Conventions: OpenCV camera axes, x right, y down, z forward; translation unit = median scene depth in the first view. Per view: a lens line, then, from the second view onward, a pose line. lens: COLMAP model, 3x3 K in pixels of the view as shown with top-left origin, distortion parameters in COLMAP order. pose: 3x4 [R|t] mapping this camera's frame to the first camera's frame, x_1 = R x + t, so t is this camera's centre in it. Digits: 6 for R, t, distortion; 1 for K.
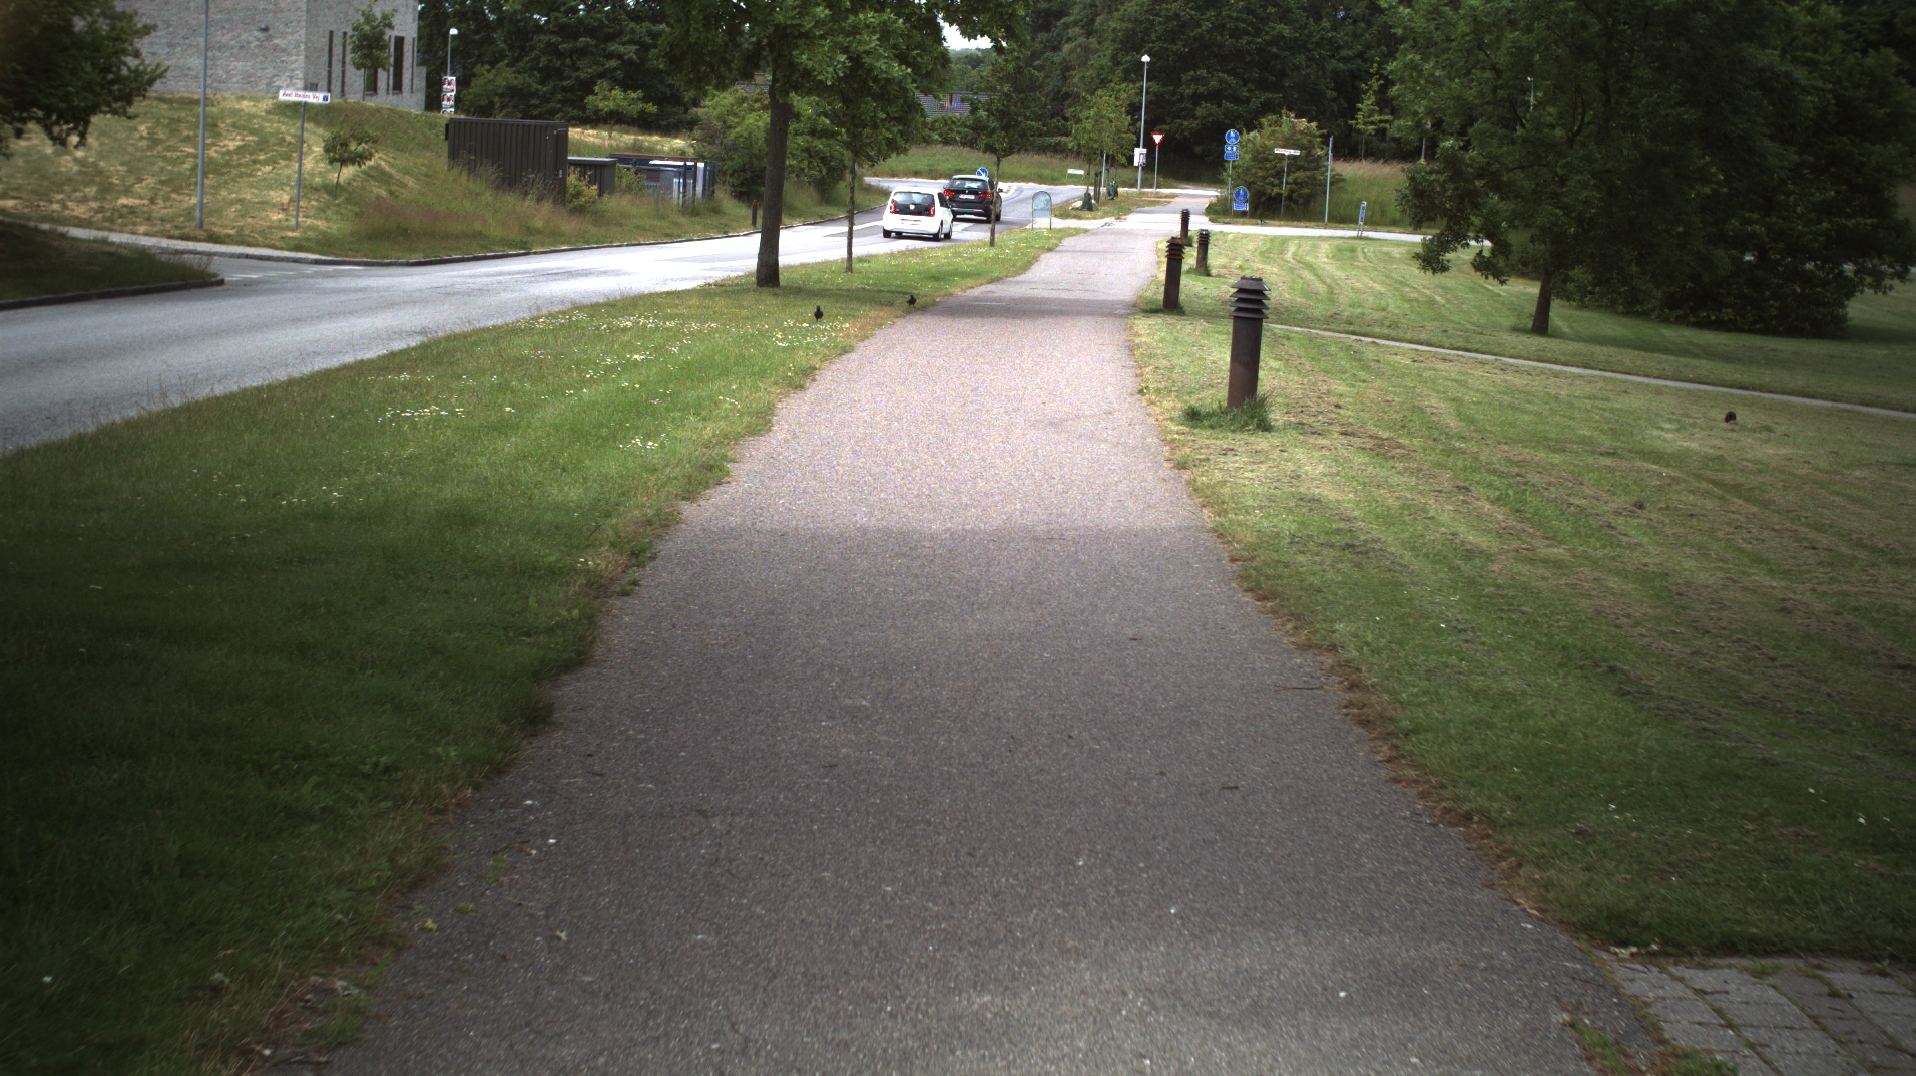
lens RADIAL K [[3401.3, 0, 958.0], [0, 3401.3, 538.0], [0, 0, 1]] dist [-0.305215, 0.449735]
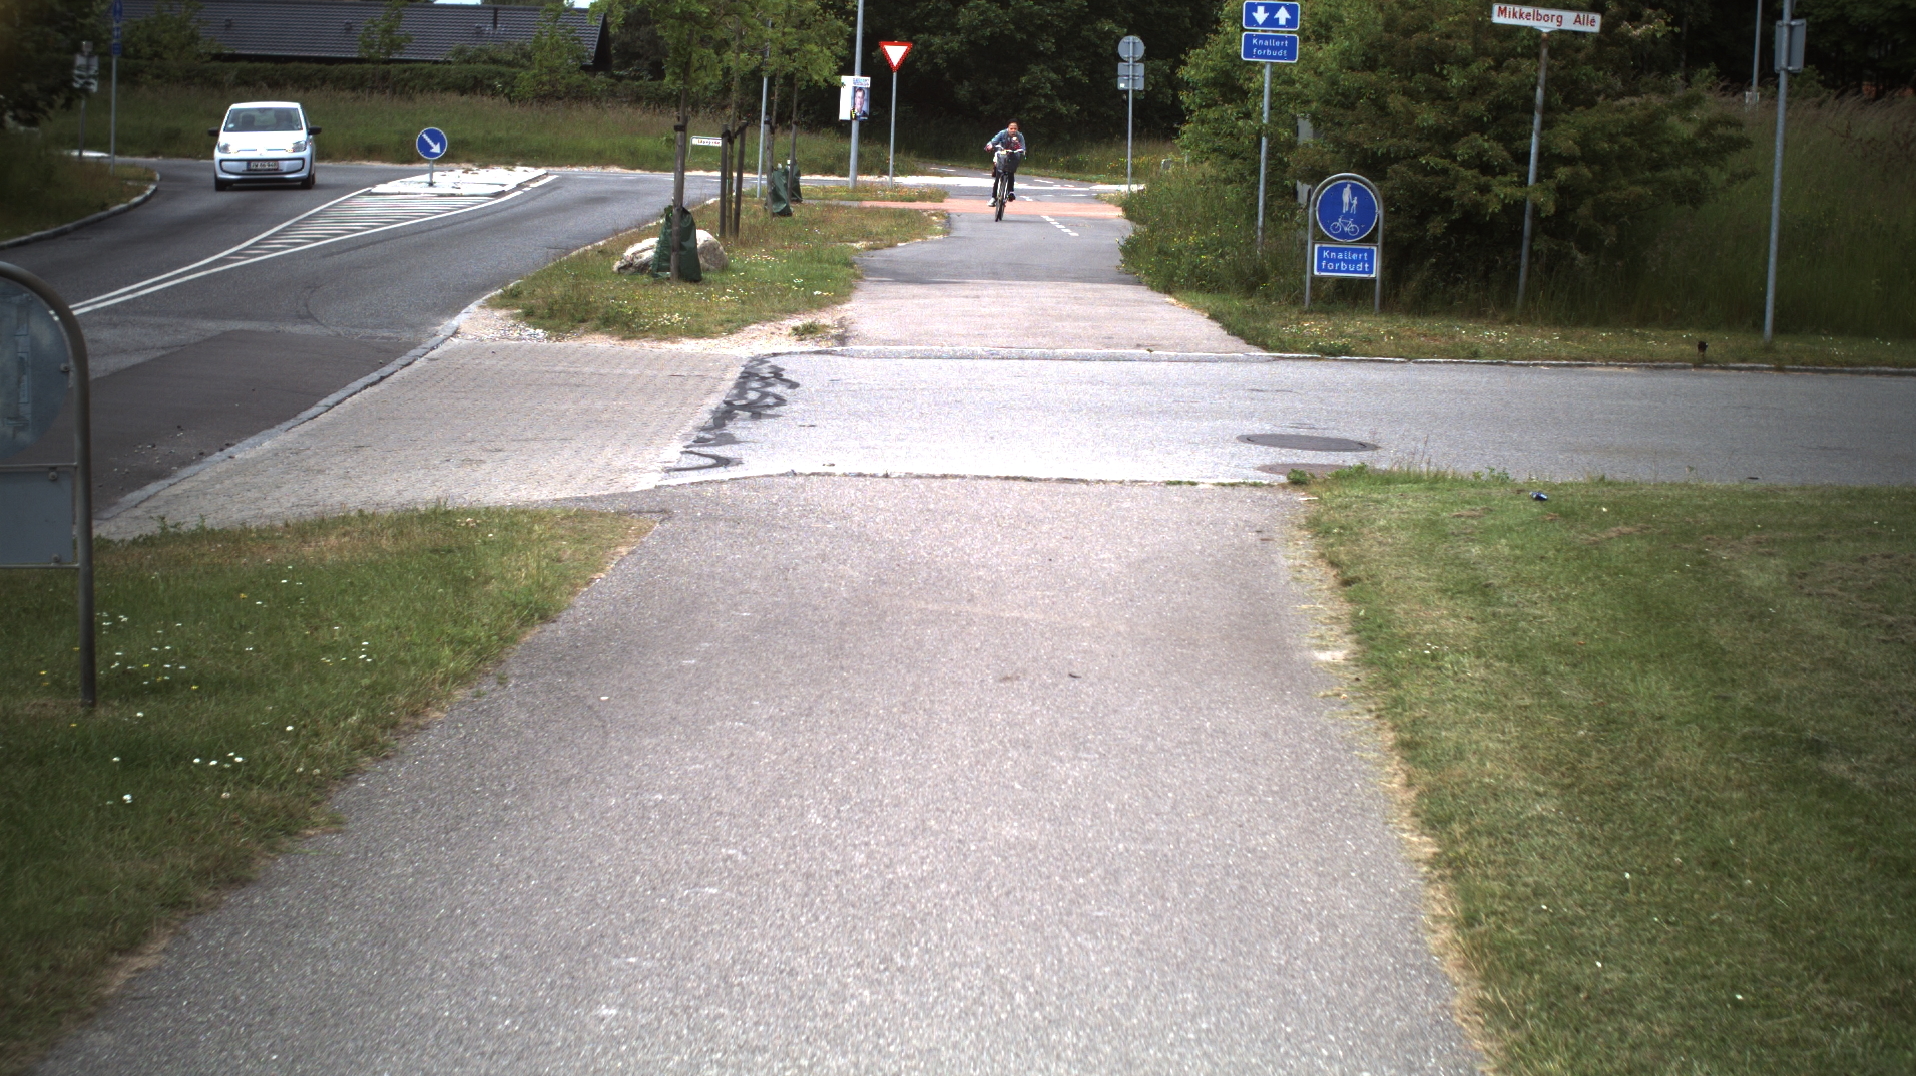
lens RADIAL K [[3401.3, 0, 958.0], [0, 3401.3, 538.0], [0, 0, 1]] dist [-0.305215, 0.449735]
pose [[0.995533, -0.017941, 0.092690, 0.044294], [0.017454, 0.999829, 0.006064, -0.099602], [-0.092783, -0.004419, 0.995677, 0.952128]]
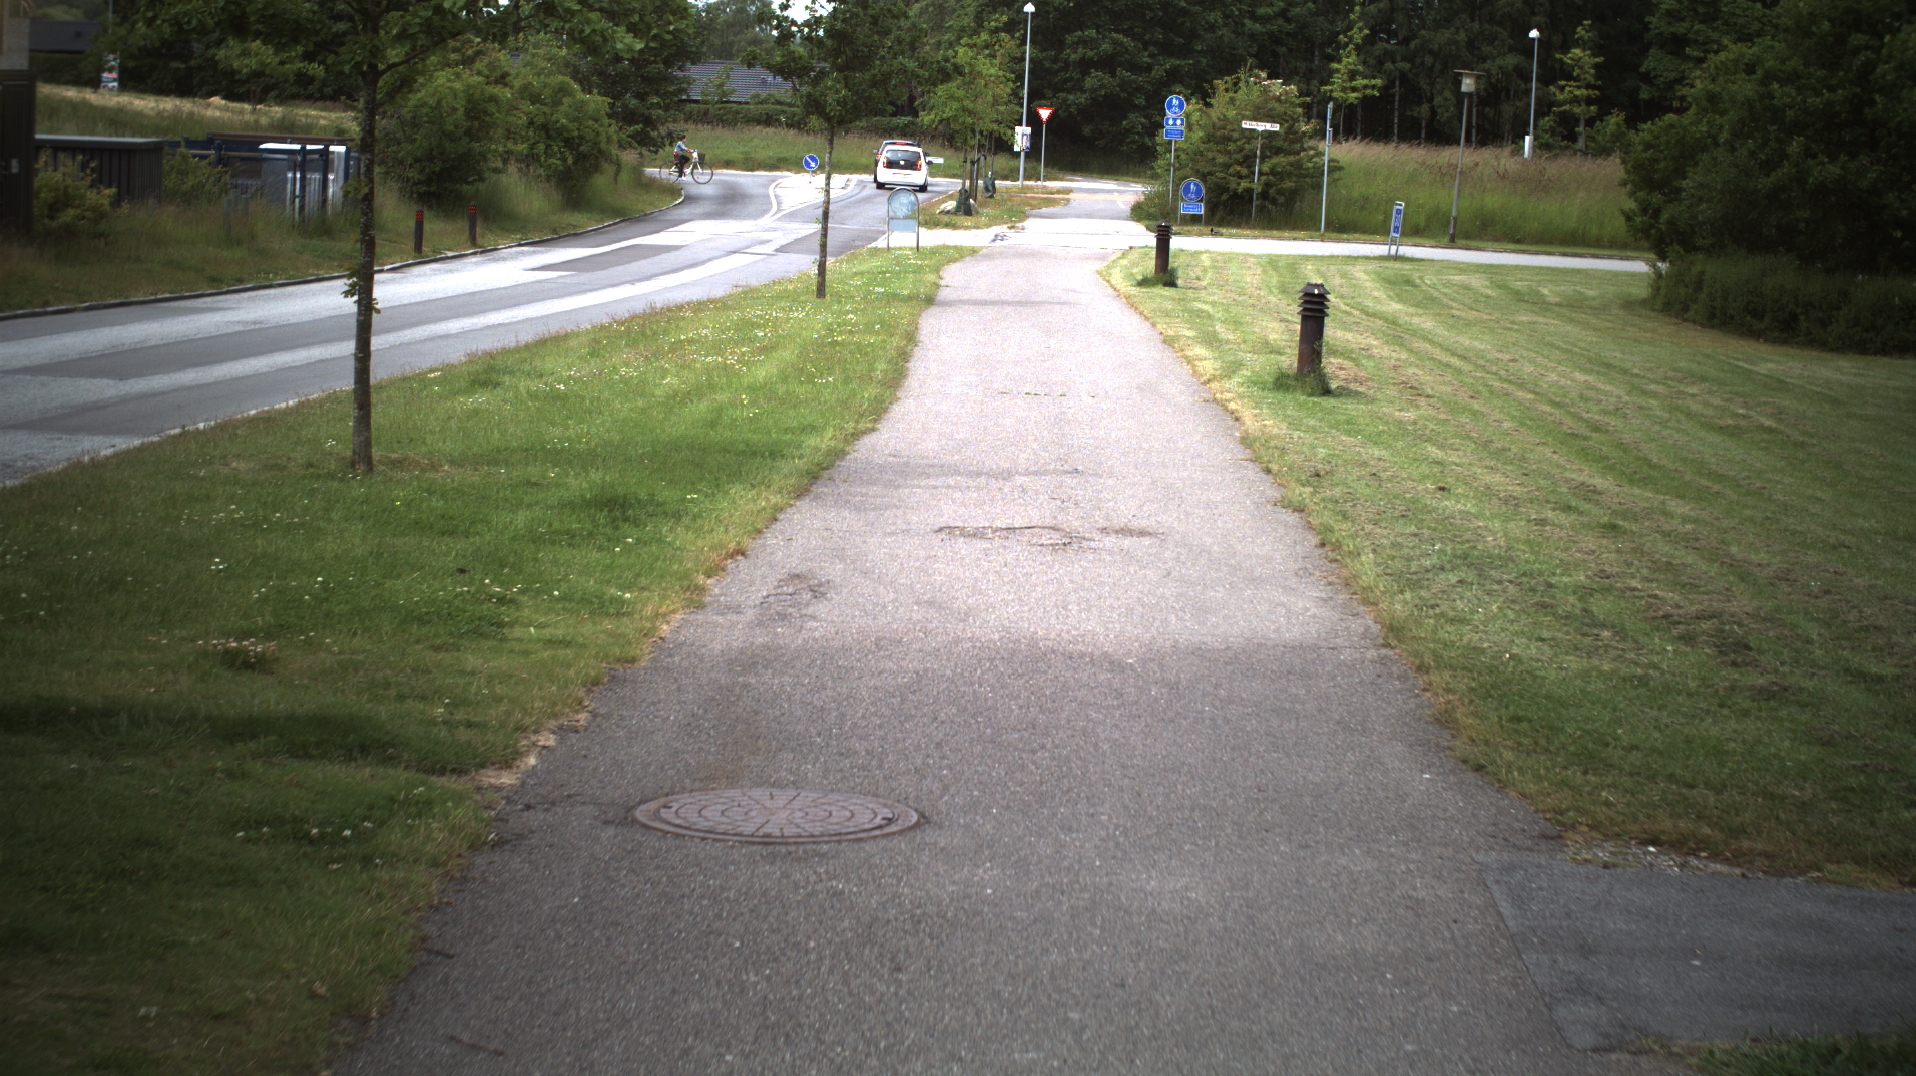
lens RADIAL K [[3401.3, 0, 958.0], [0, 3401.3, 538.0], [0, 0, 1]] dist [-0.305215, 0.449735]
pose [[0.998825, -0.008593, 0.047685, 0.004999], [0.008471, 0.999960, 0.002765, -0.042178], [-0.047707, -0.002358, 0.998859, 0.401119]]
